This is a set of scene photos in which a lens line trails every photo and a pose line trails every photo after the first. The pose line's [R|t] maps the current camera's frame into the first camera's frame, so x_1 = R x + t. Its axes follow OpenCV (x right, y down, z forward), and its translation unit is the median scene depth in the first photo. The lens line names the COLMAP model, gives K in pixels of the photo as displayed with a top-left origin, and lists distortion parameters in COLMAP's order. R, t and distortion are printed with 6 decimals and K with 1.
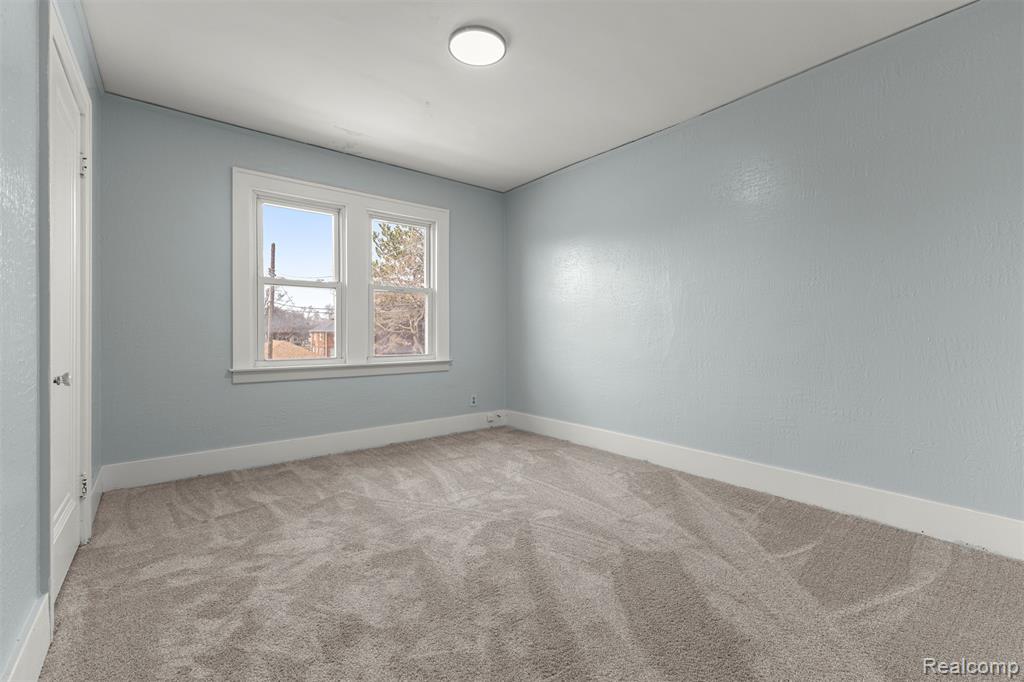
lens RADIAL K [[442.4, 0, 507.3], [0, 442.4, 335.8], [0, 0, 1]] dist [0.000141, -0.000488]
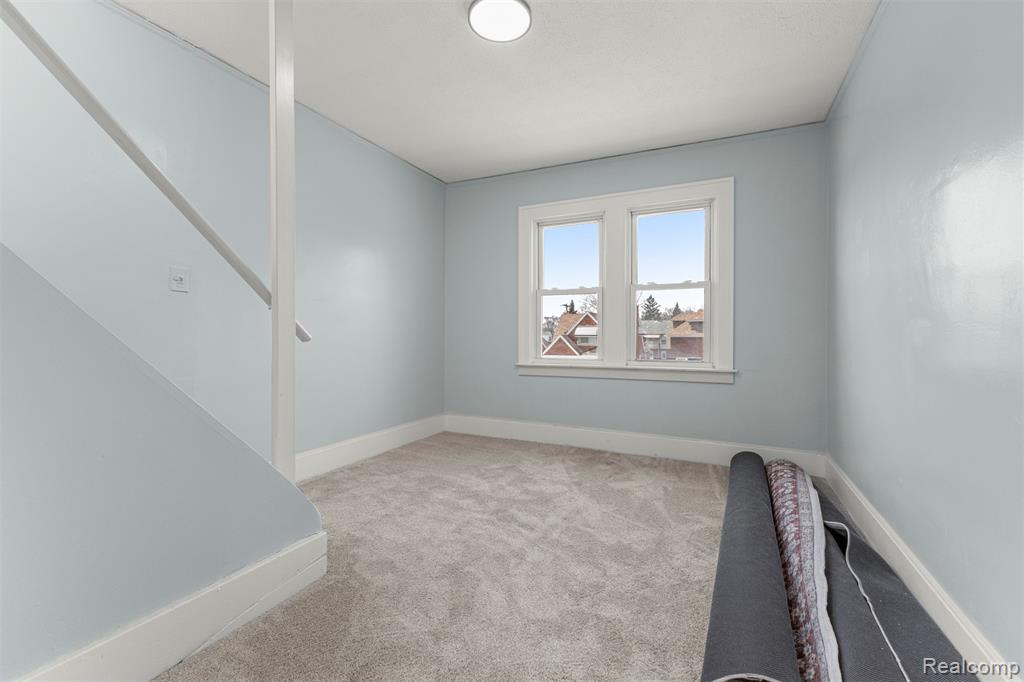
lens RADIAL K [[442.4, 0, 507.1], [0, 442.4, 338.9], [0, 0, 1]] dist [0.000141, -0.000488]
pose [[0.432275, 0.007015, -0.901715, 0.402939], [-0.005271, 0.999972, 0.005252, -0.002310], [0.901726, 0.002483, 0.432300, 0.310883]]
